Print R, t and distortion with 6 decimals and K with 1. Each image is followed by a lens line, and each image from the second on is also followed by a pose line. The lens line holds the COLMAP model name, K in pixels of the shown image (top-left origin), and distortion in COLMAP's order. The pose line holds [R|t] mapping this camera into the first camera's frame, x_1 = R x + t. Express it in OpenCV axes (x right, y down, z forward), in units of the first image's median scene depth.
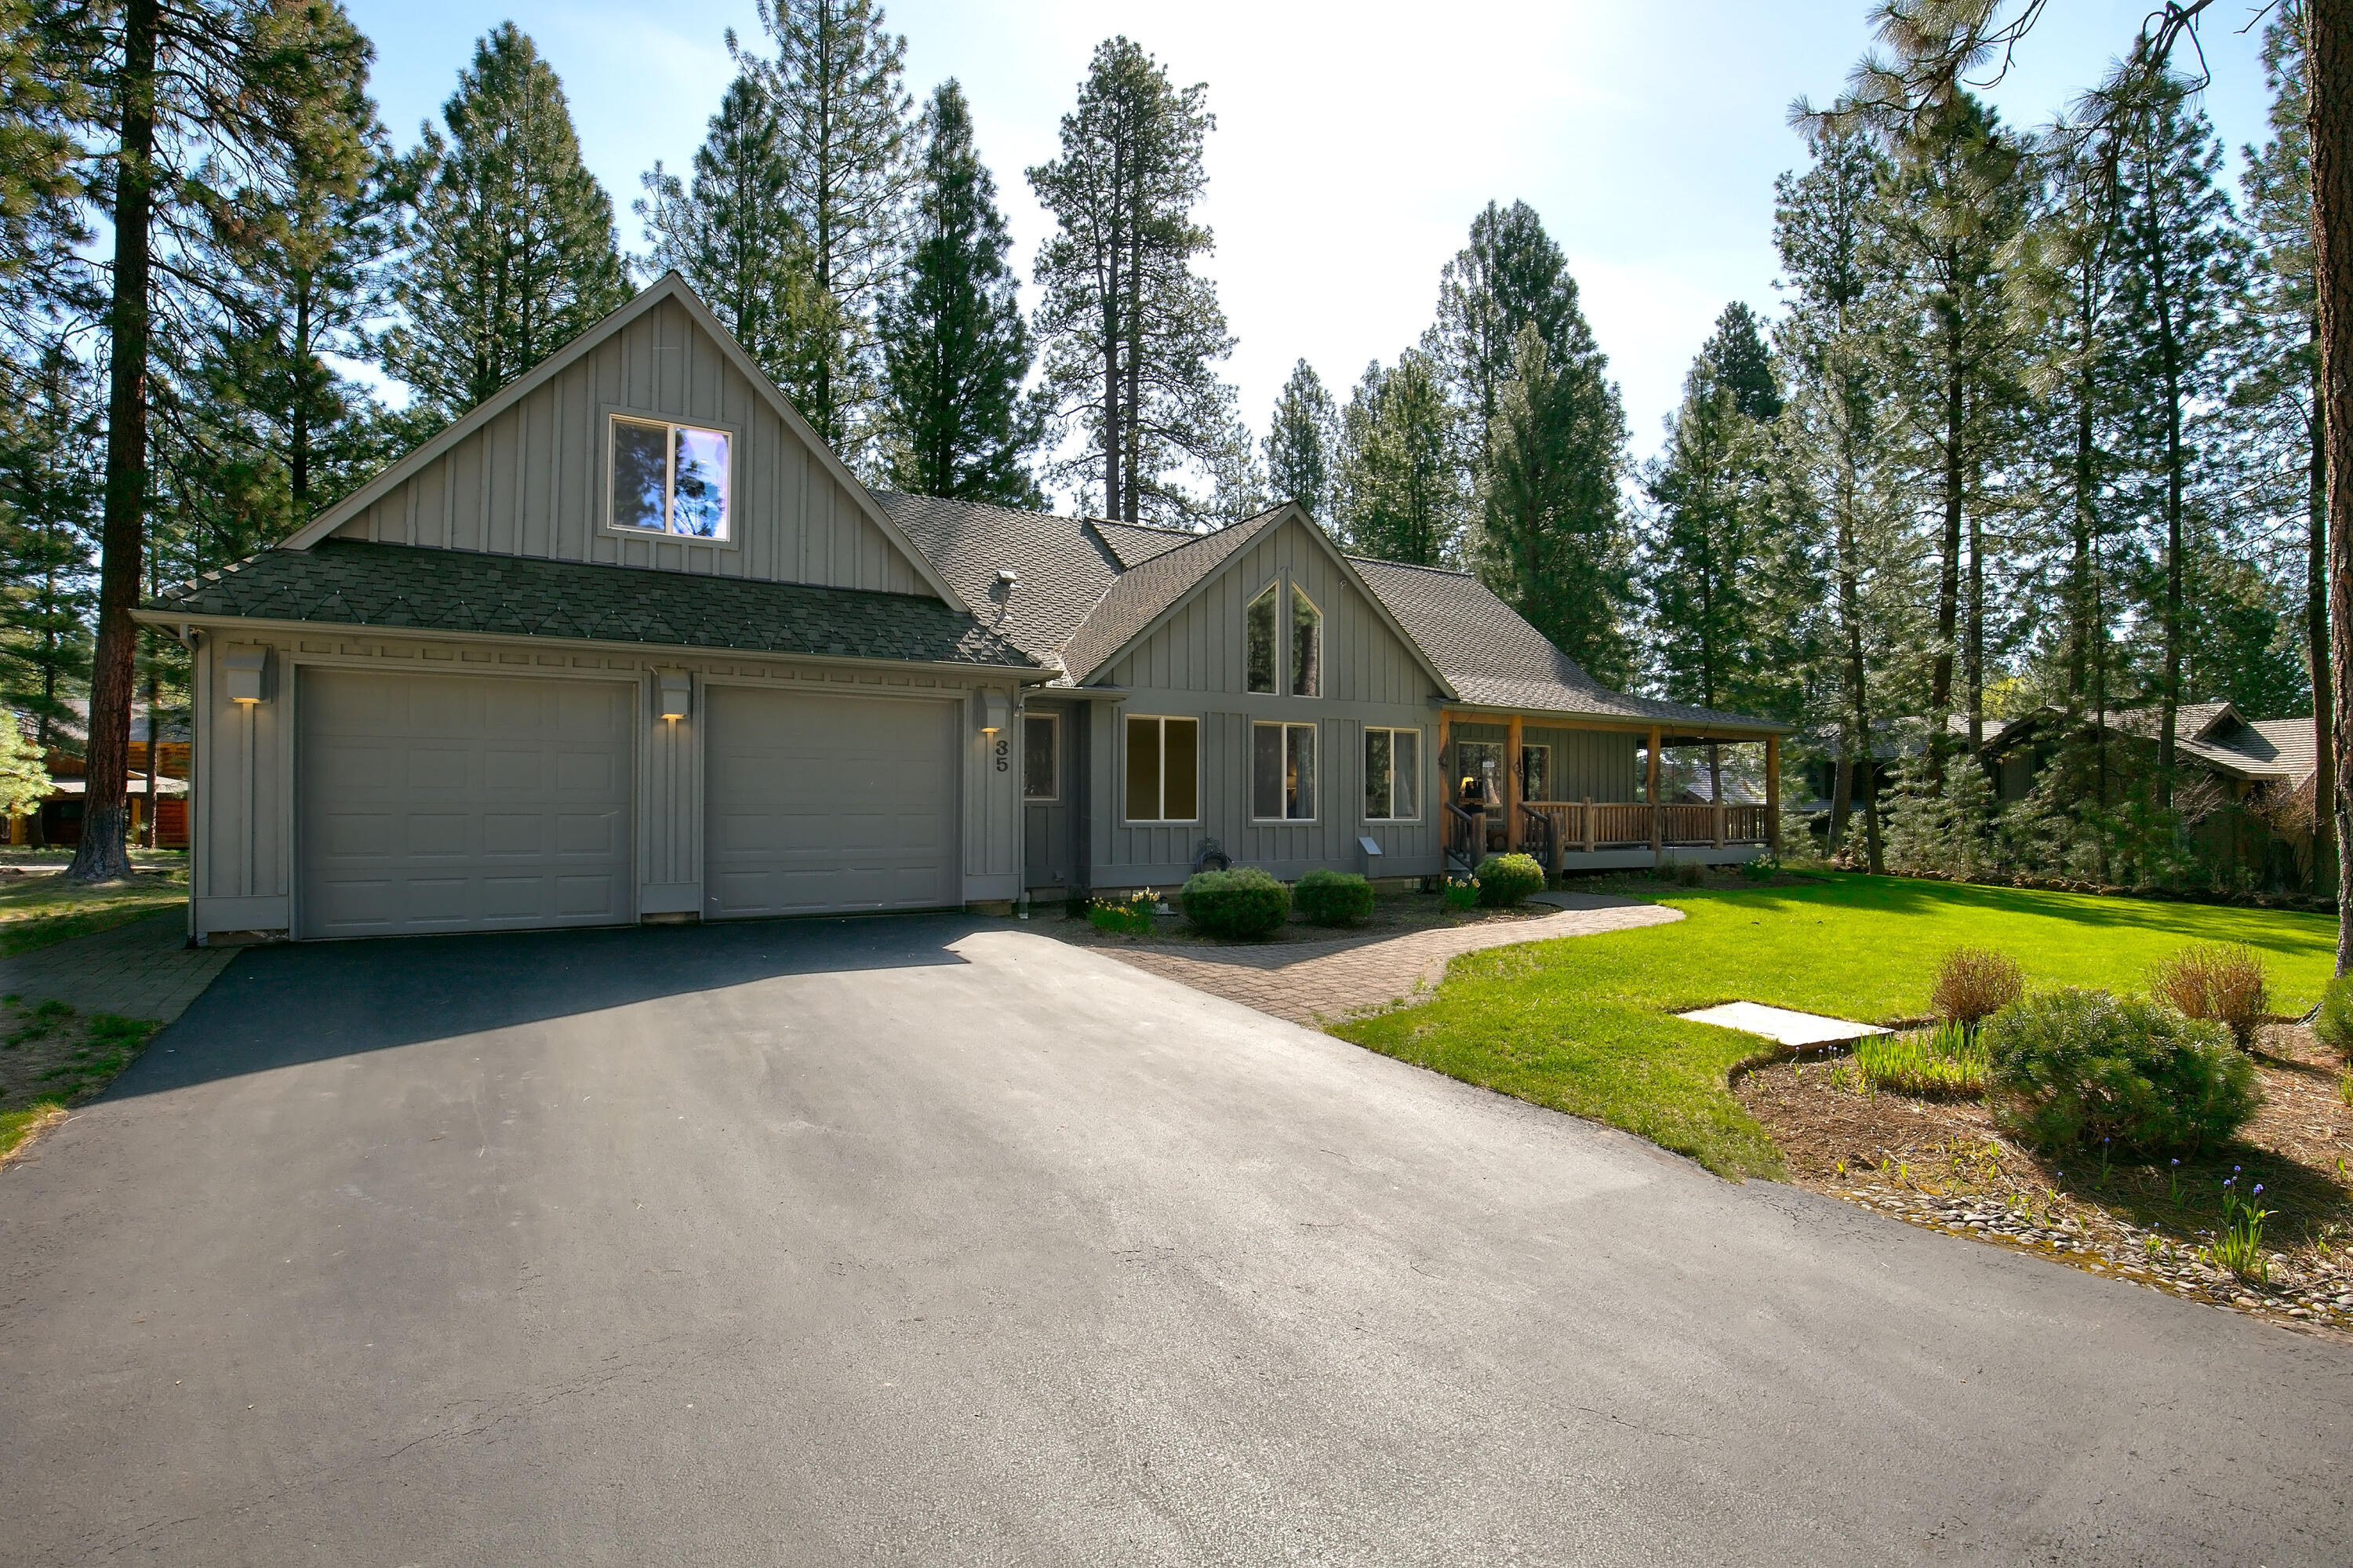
lens RADIAL K [[1106.1, 0, 1176.5], [0, 1106.1, 784.0], [0, 0, 1]] dist [-0.026455, -0.000197]
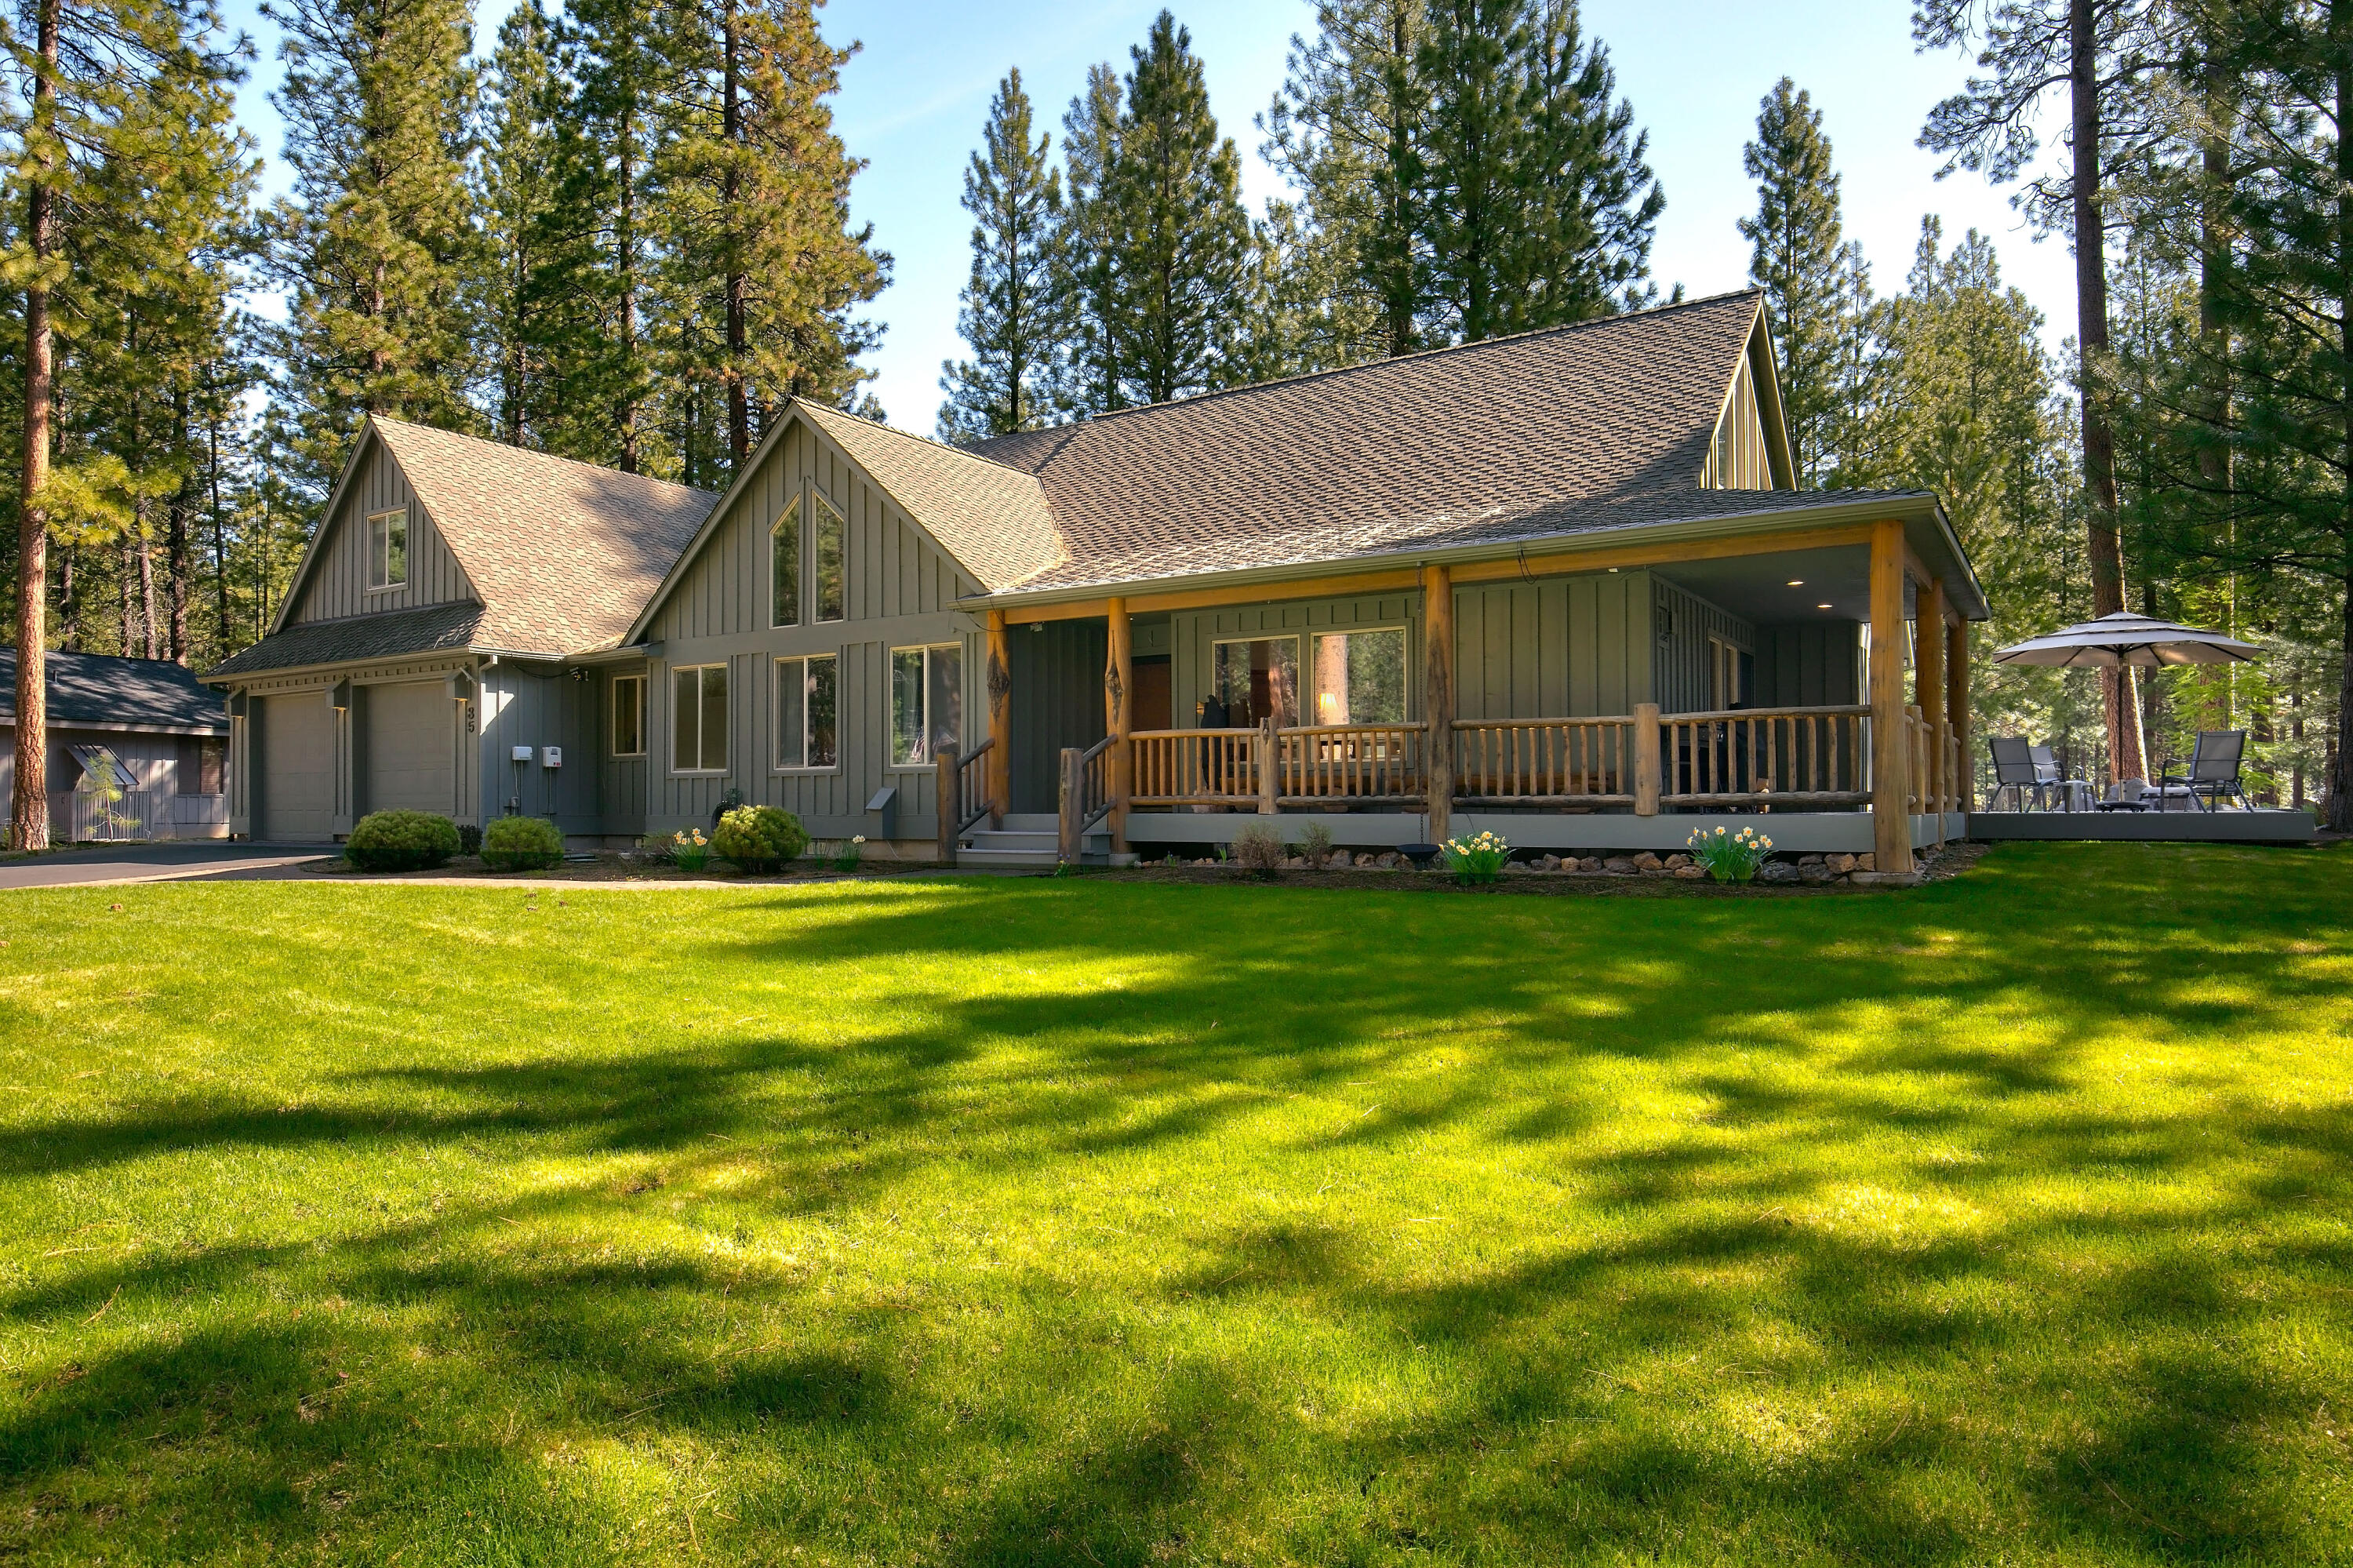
lens RADIAL K [[1306.7, 0, 1176.5], [0, 1306.7, 784.0], [0, 0, 1]] dist [0.006787, 0.000837]
pose [[0.487416, 0.002137, -0.873167, 1.176313], [0.042061, 0.998779, 0.025924, 0.031202], [0.872156, -0.049362, 0.486731, 0.759137]]
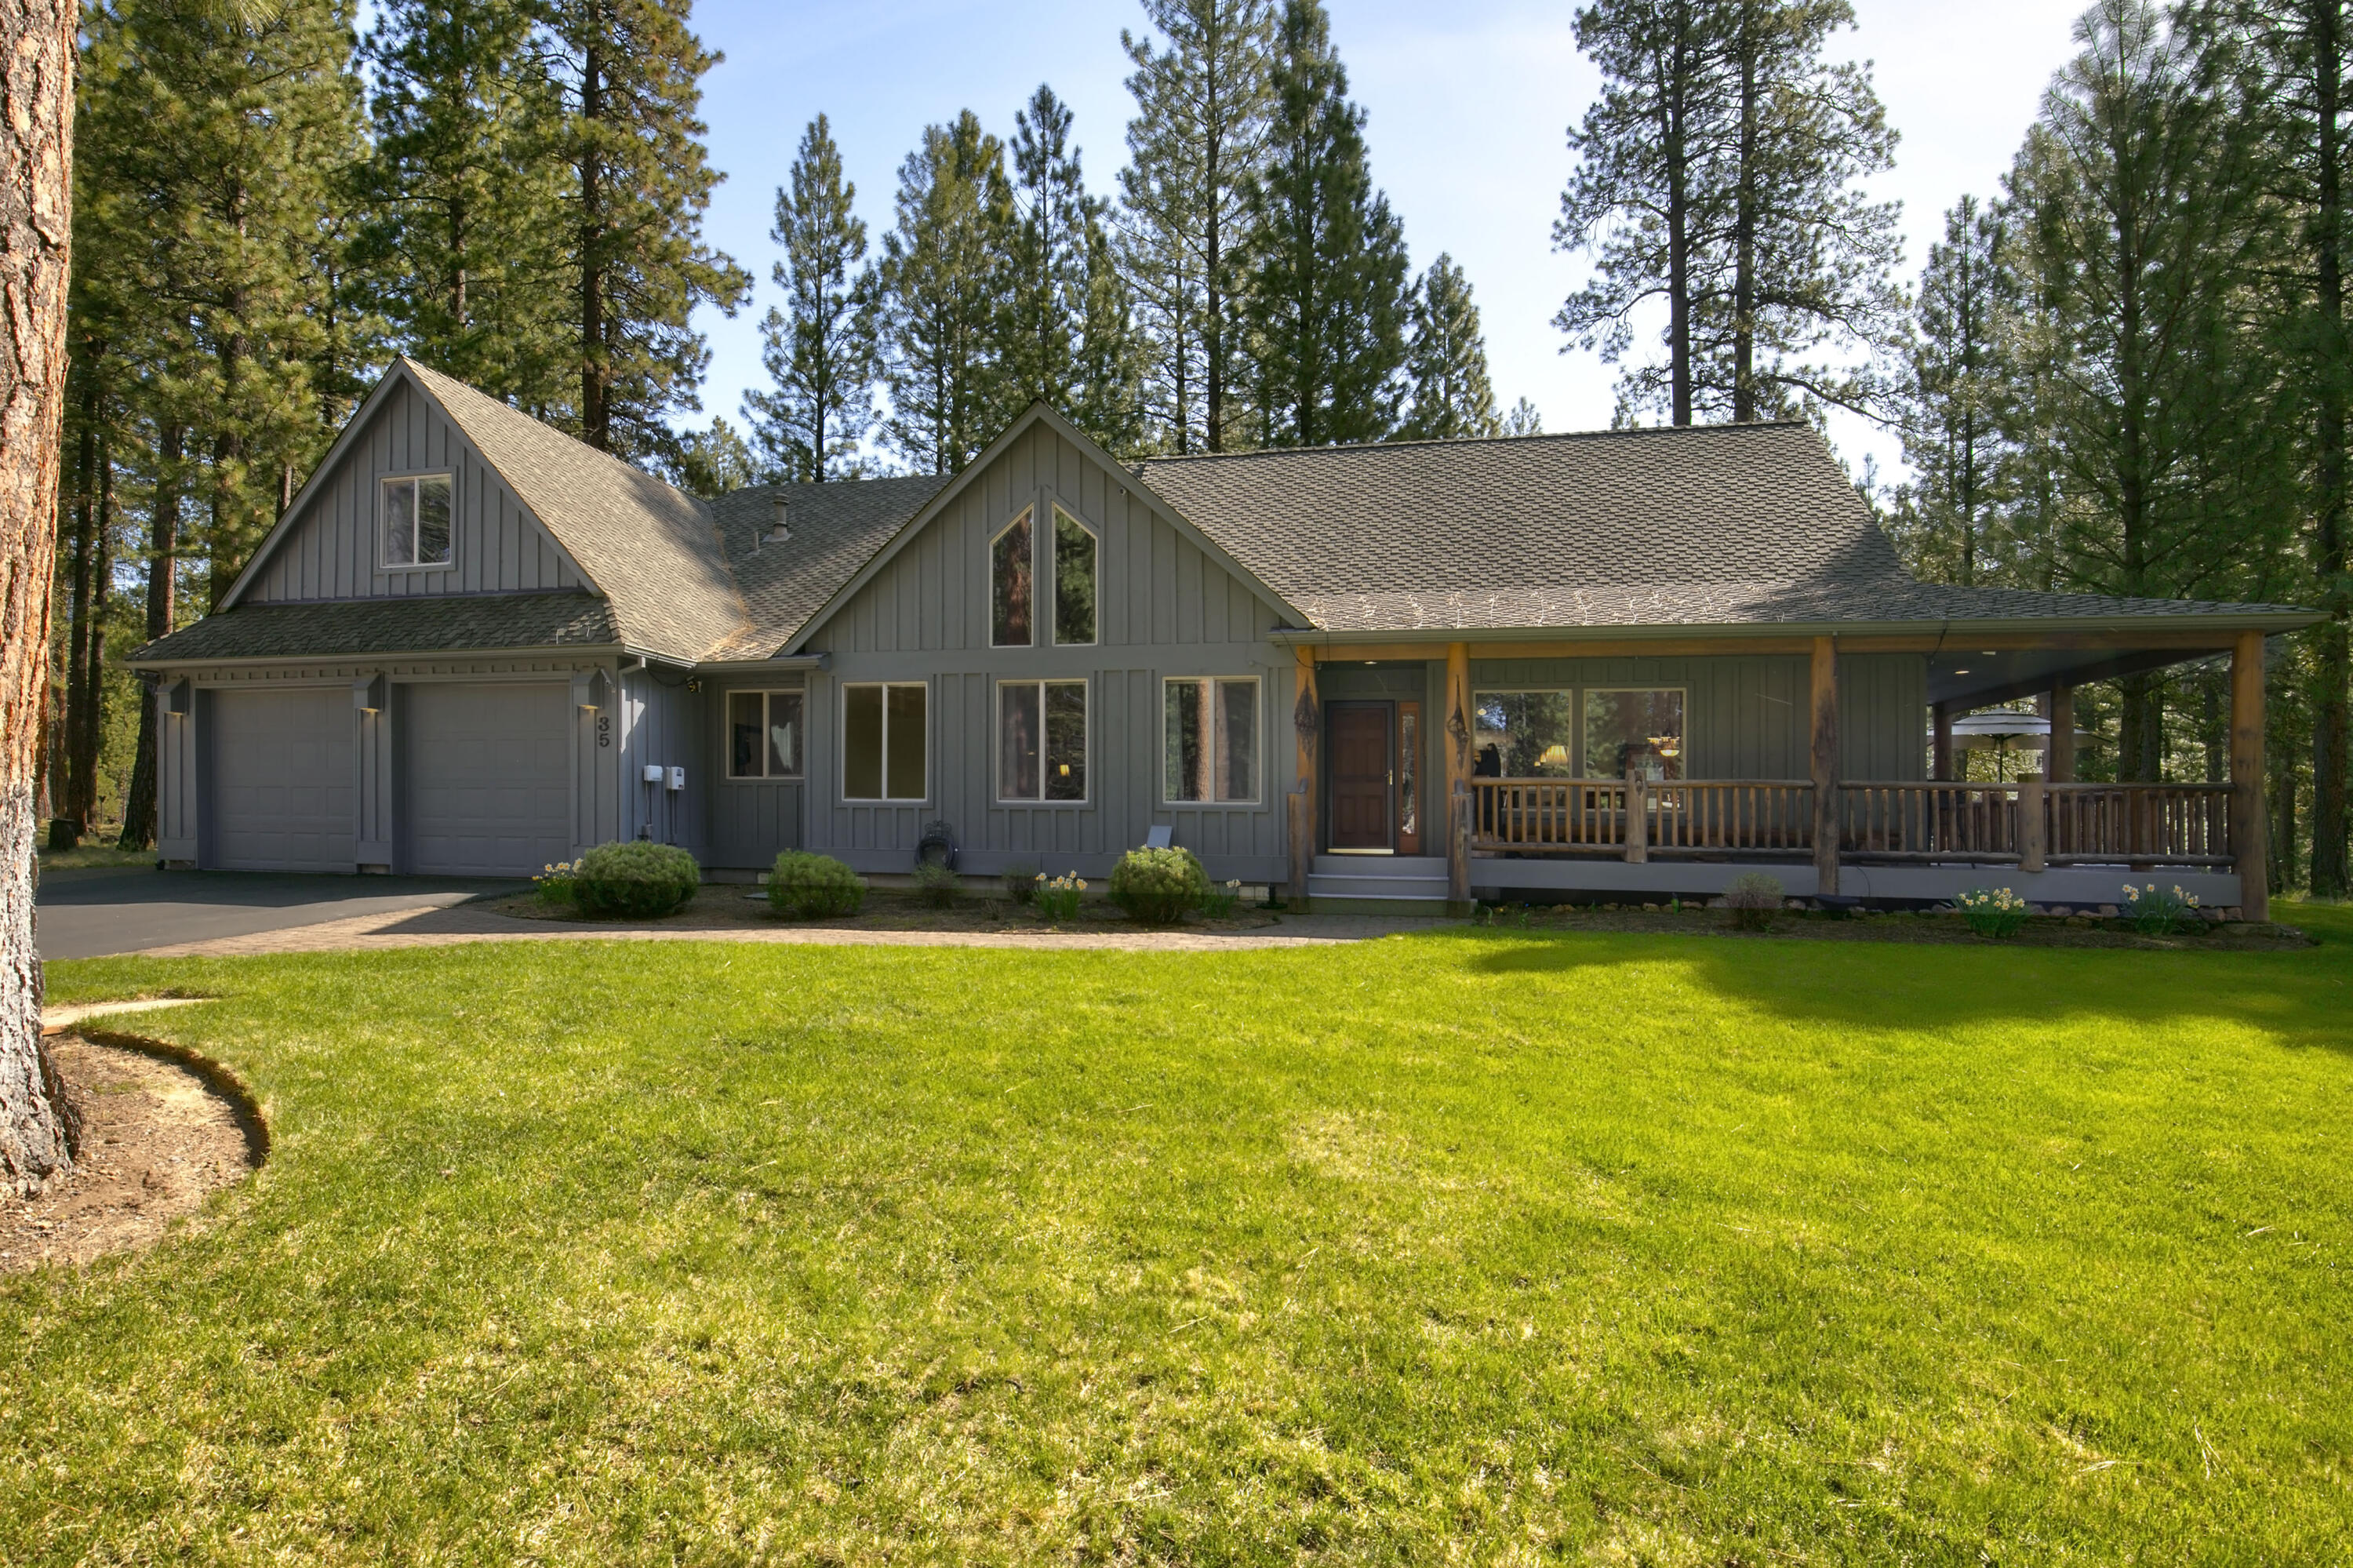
lens RADIAL K [[1178.6, 0, 1176.5], [0, 1178.6, 811.6], [0, 0, 1]] dist [-0.014930, -0.000245]
pose [[0.727923, 0.011459, -0.685563, 0.776192], [0.007904, 0.999654, 0.025101, 0.019136], [0.685613, -0.023691, 0.727581, 0.443111]]
